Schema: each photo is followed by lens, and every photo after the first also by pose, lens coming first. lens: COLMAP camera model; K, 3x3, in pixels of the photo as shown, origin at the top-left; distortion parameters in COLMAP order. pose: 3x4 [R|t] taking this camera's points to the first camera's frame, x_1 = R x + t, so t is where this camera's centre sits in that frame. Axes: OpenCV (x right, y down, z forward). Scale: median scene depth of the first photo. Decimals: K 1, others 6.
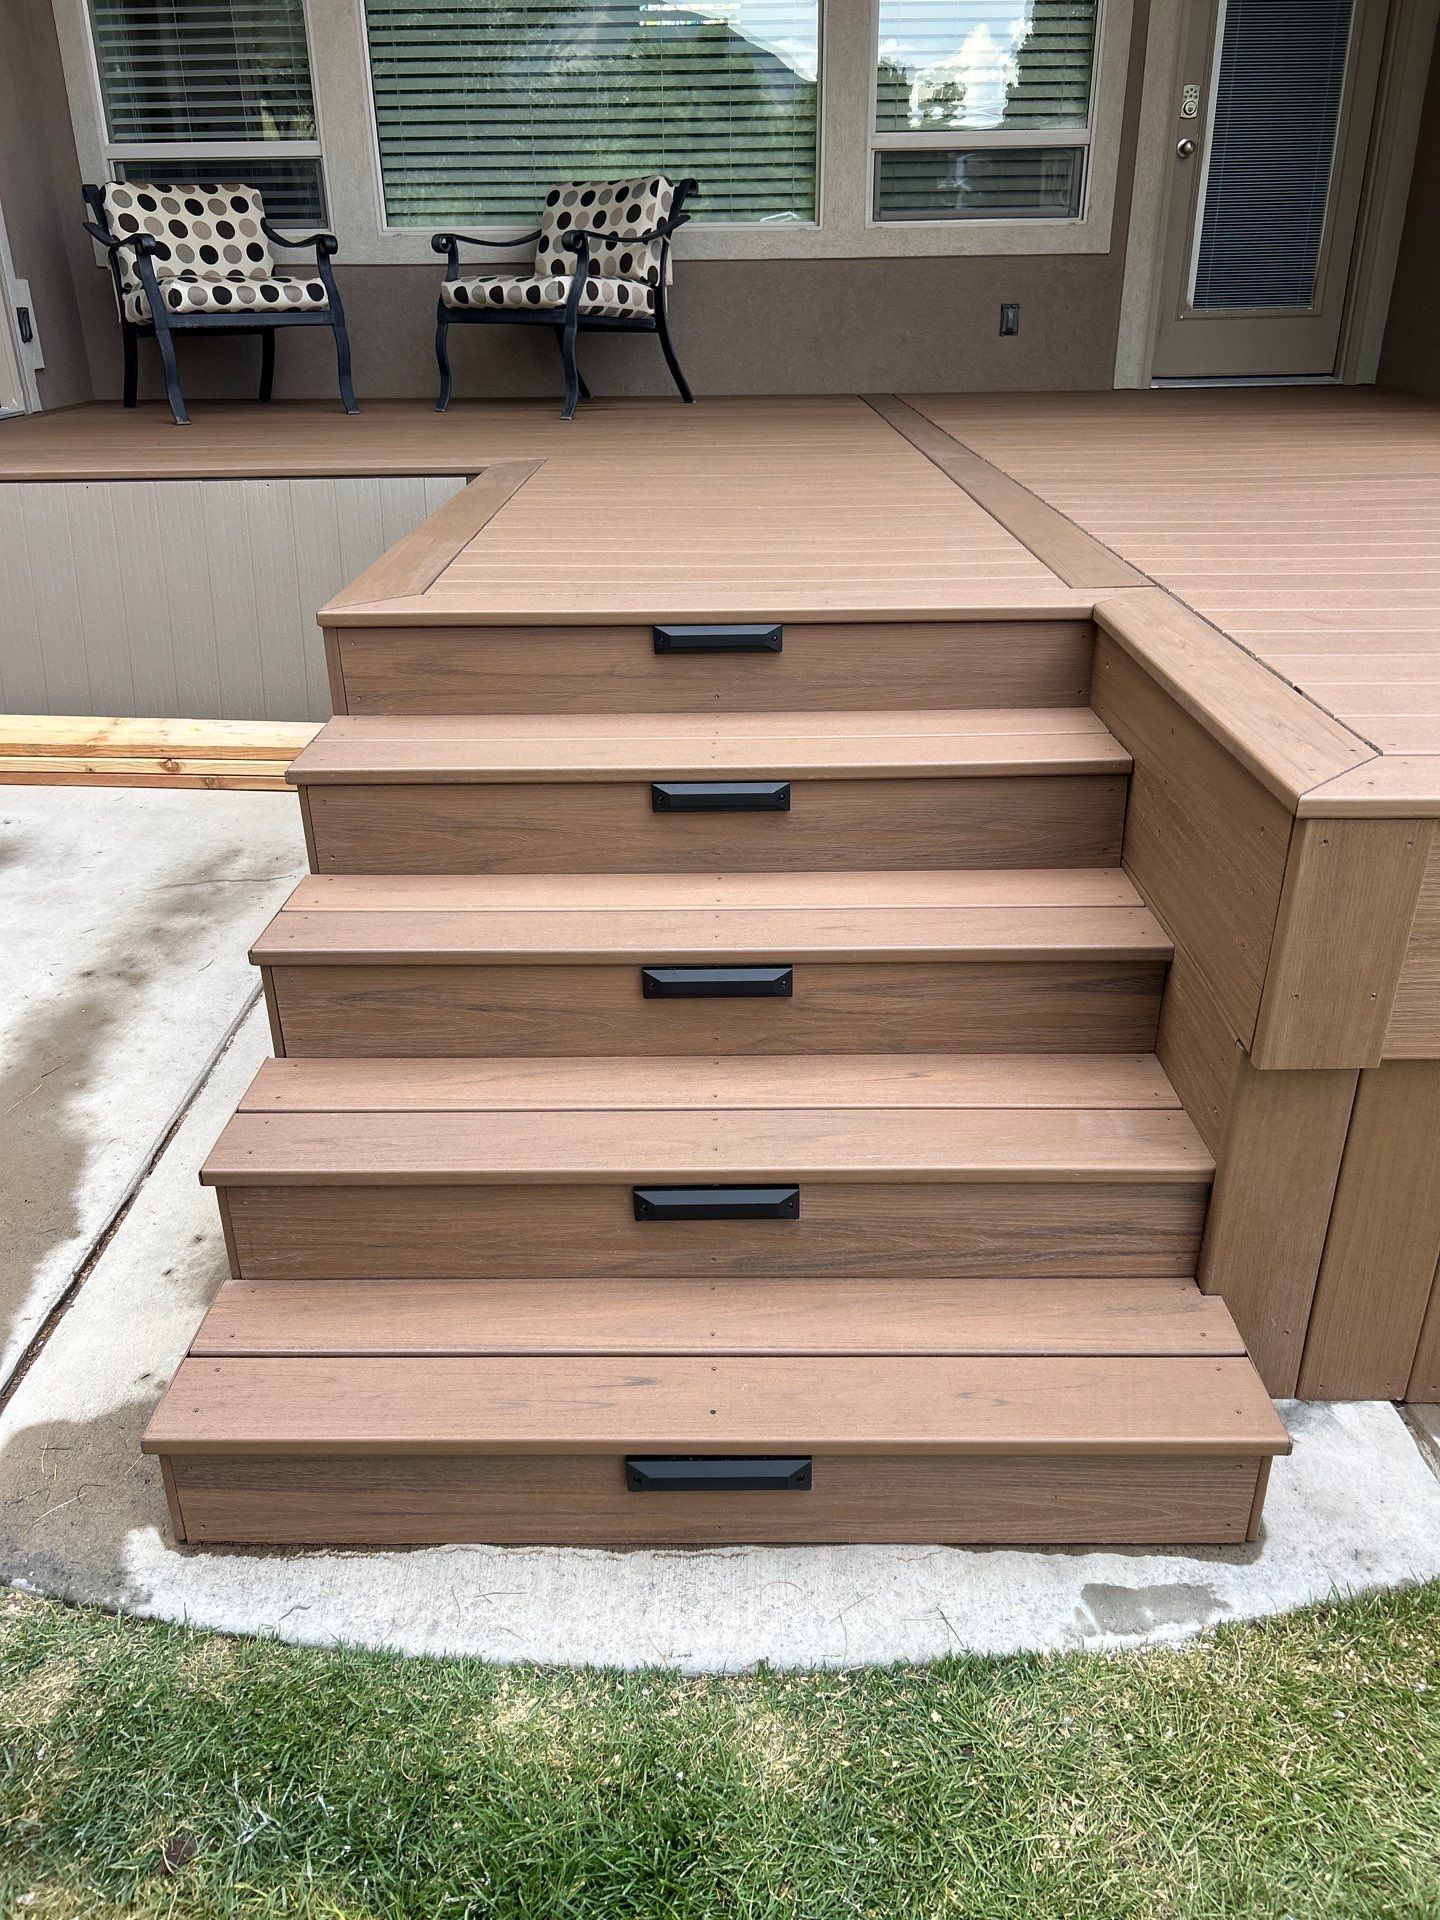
lens RADIAL K [[1437.6, 0, 693.5], [0, 1437.6, 982.8], [0, 0, 1]] dist [0.022491, -0.005540]
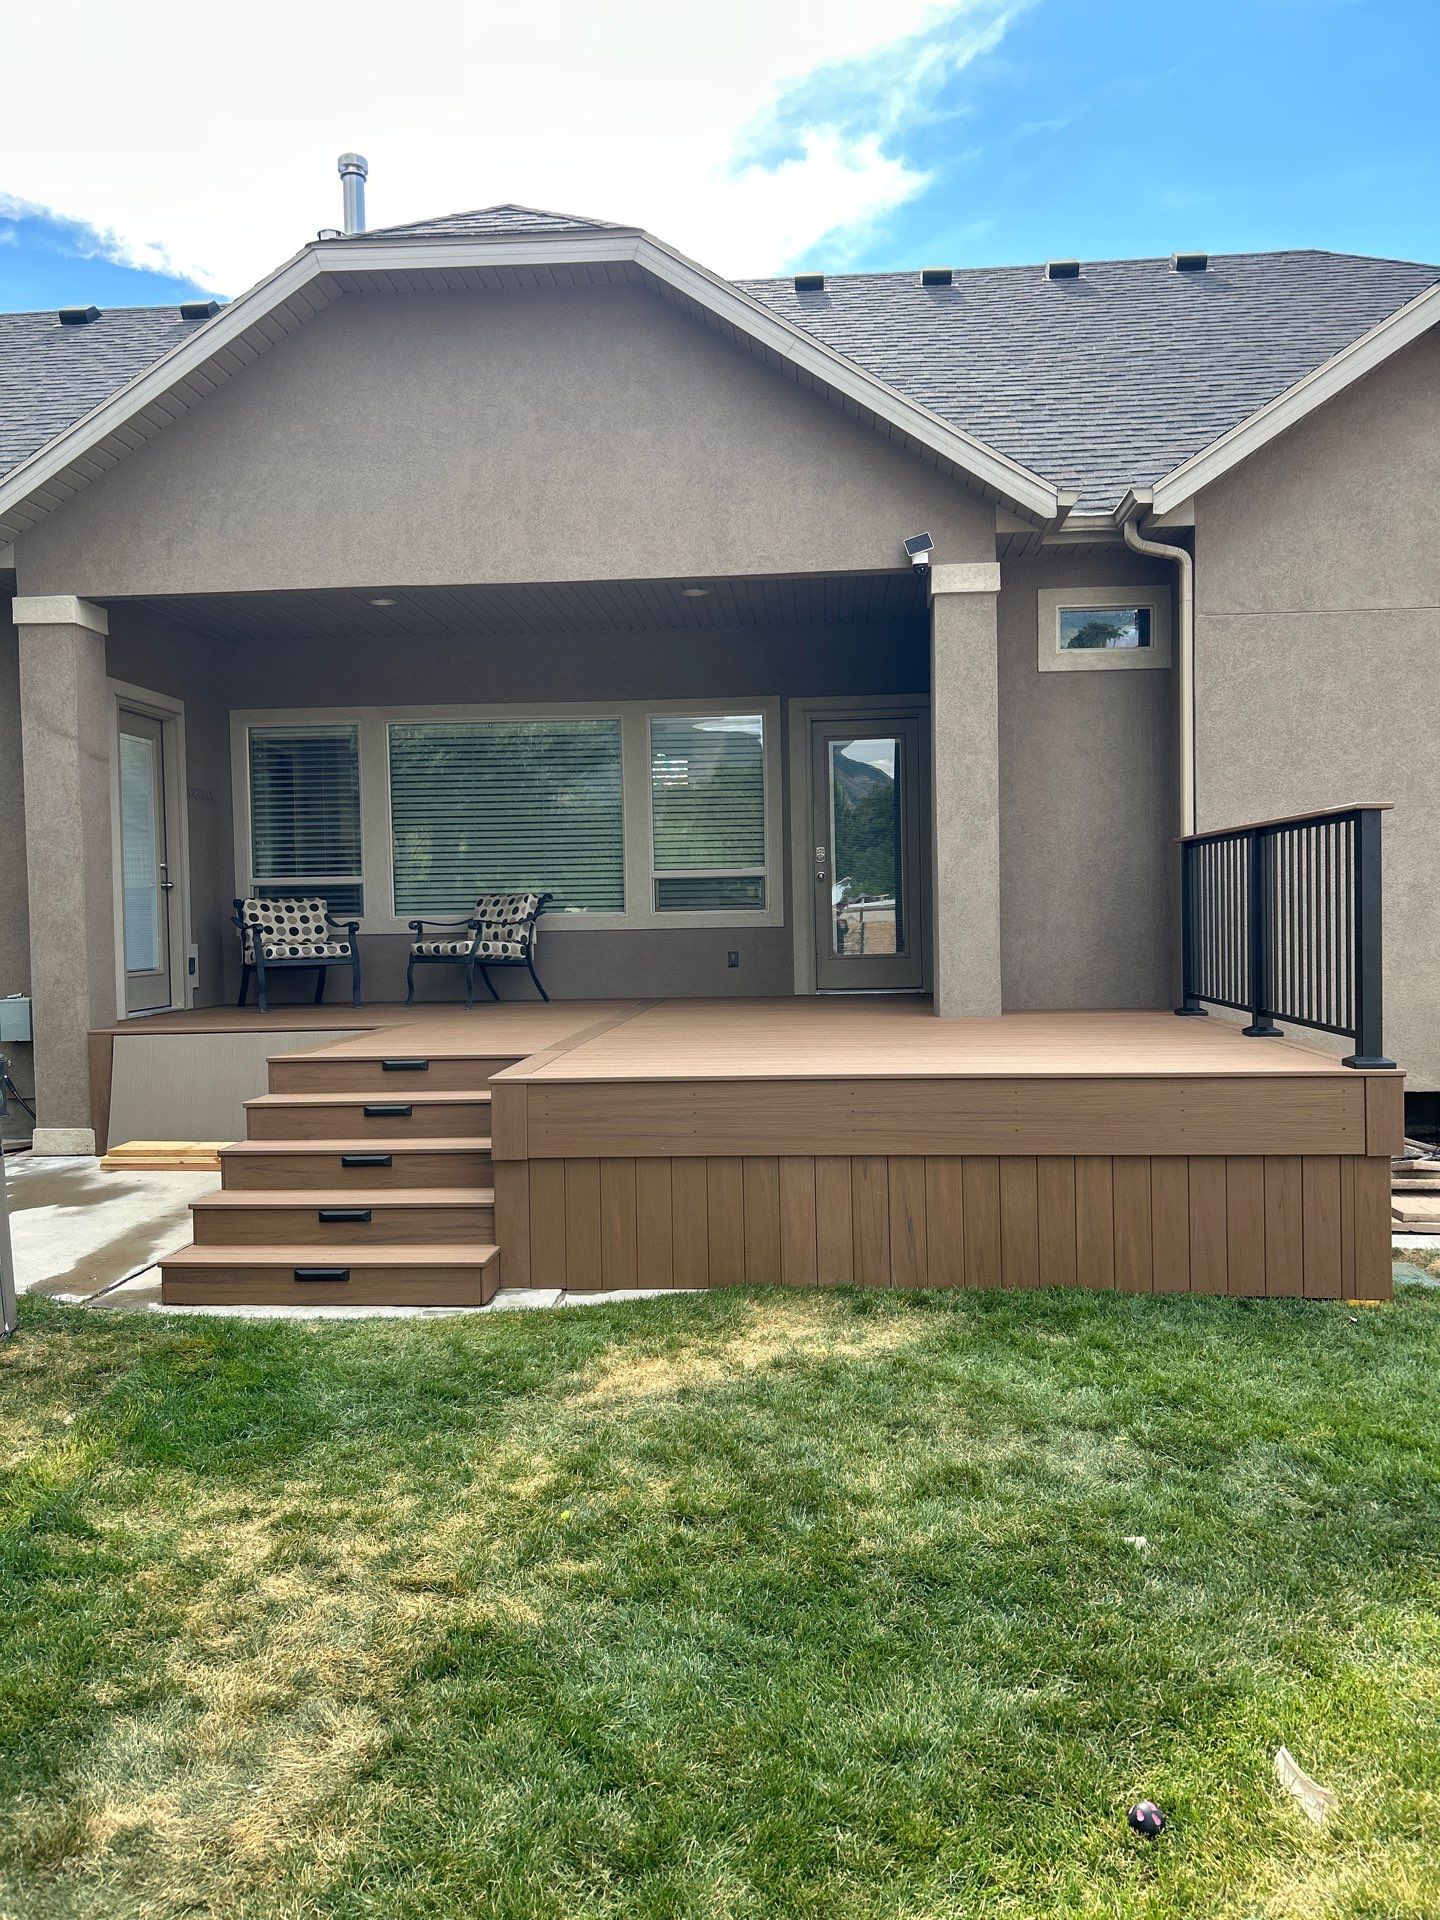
lens RADIAL K [[1453.1, 0, 734.1], [0, 1453.1, 970.2], [0, 0, 1]] dist [0.044187, -0.041157]
pose [[0.998661, -0.005545, -0.051437, 0.341625], [-0.015900, 0.913225, -0.407145, 0.313732], [0.049232, 0.407417, 0.911914, -0.696655]]
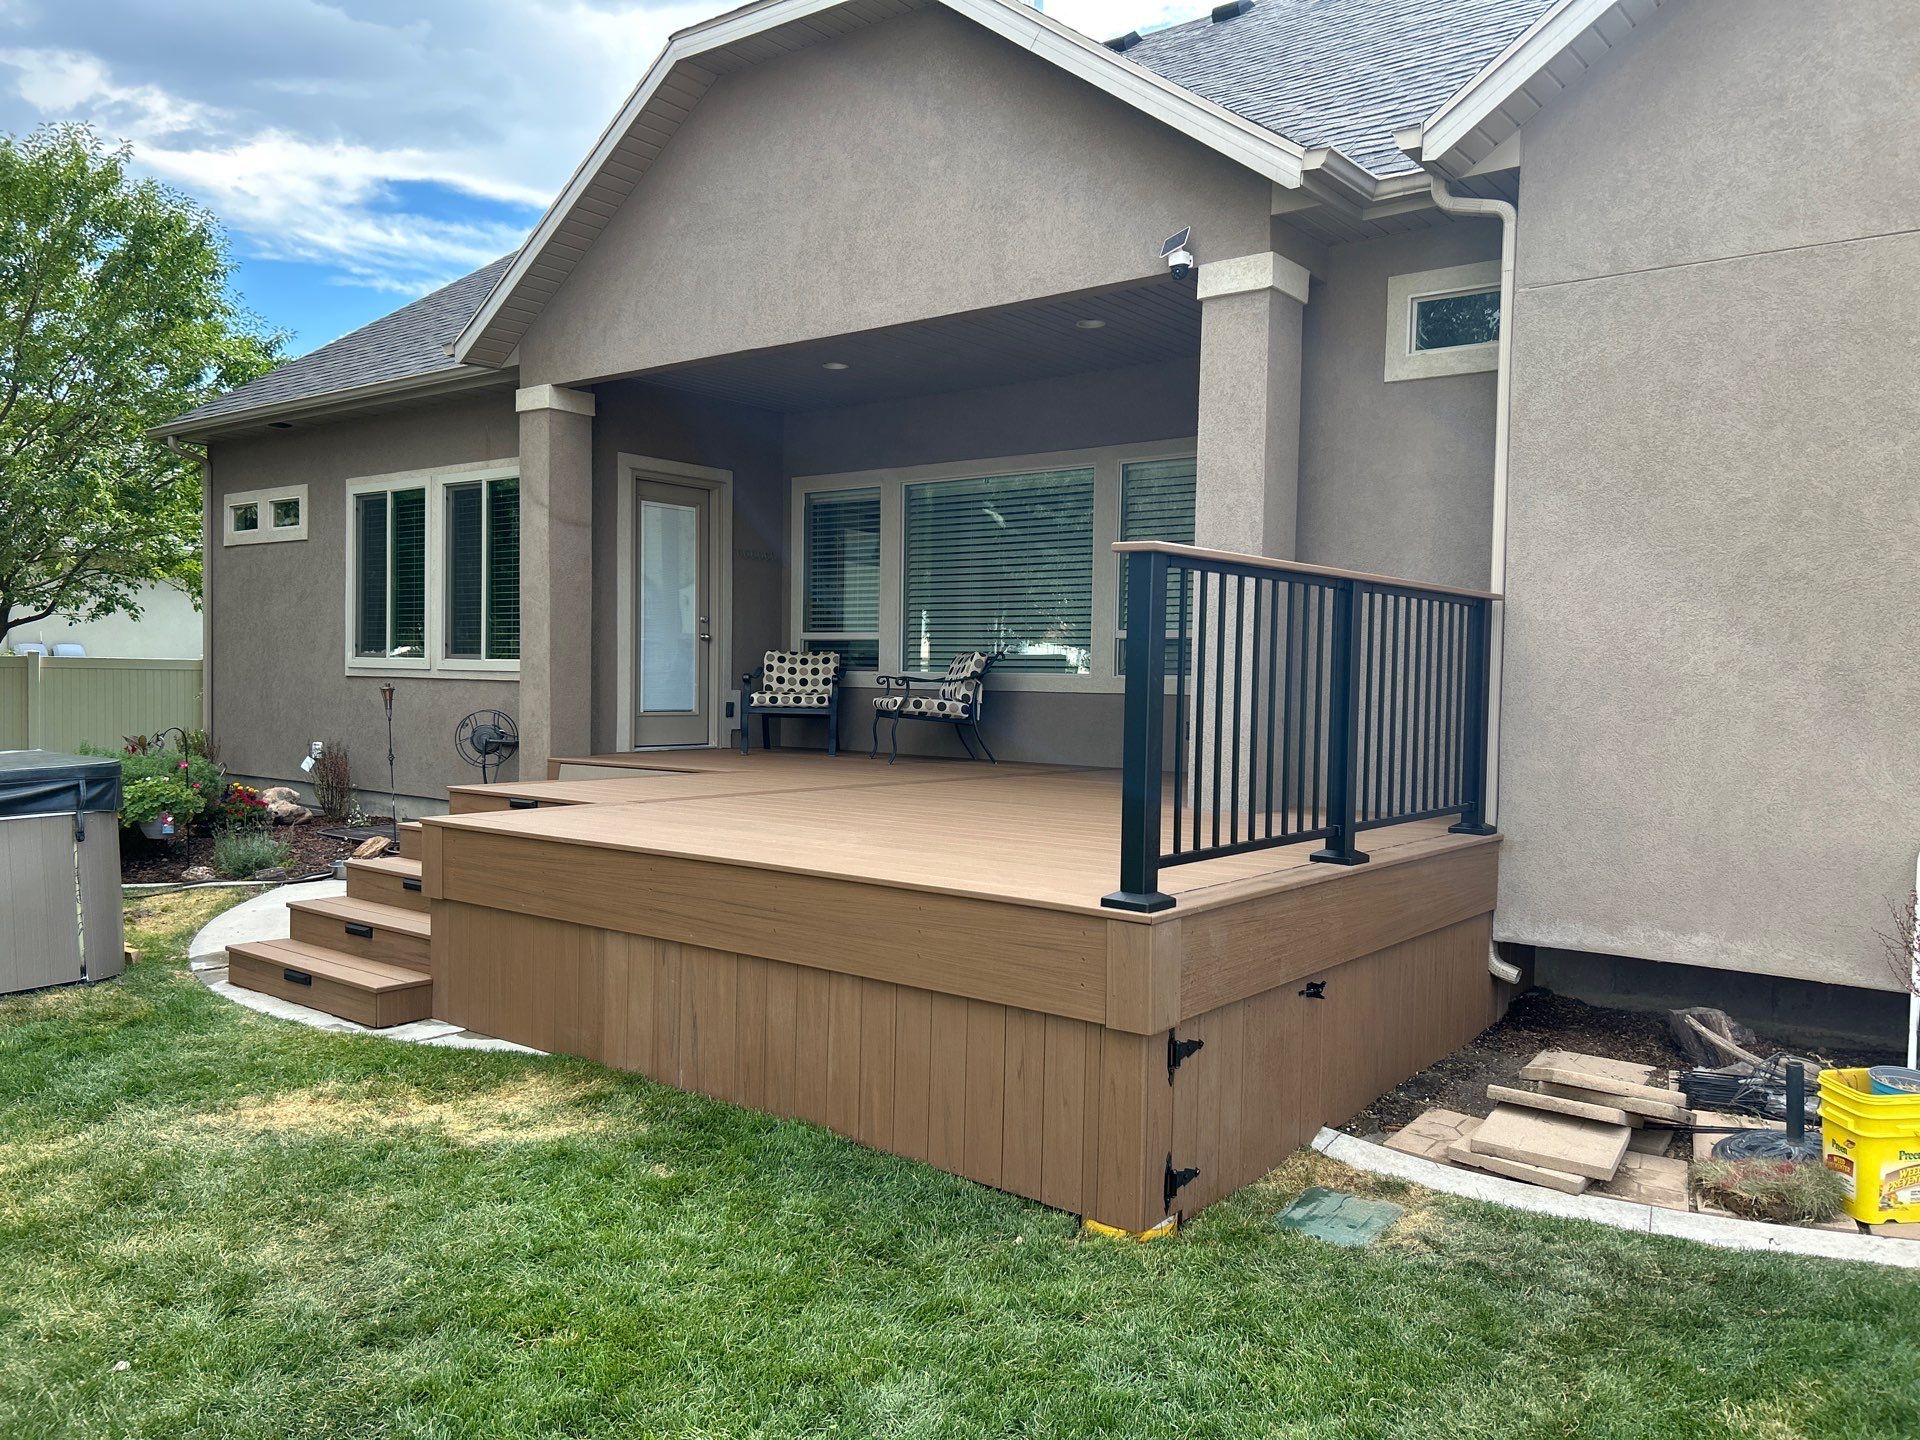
lens RADIAL K [[1453.1, 0, 962.3], [0, 1453.1, 747.3], [0, 0, 1]] dist [0.044187, -0.041157]
pose [[0.793310, 0.055179, -0.606312, 1.093508], [-0.294082, 0.906727, -0.302262, 0.129430], [0.533081, 0.418093, 0.735543, -0.341091]]
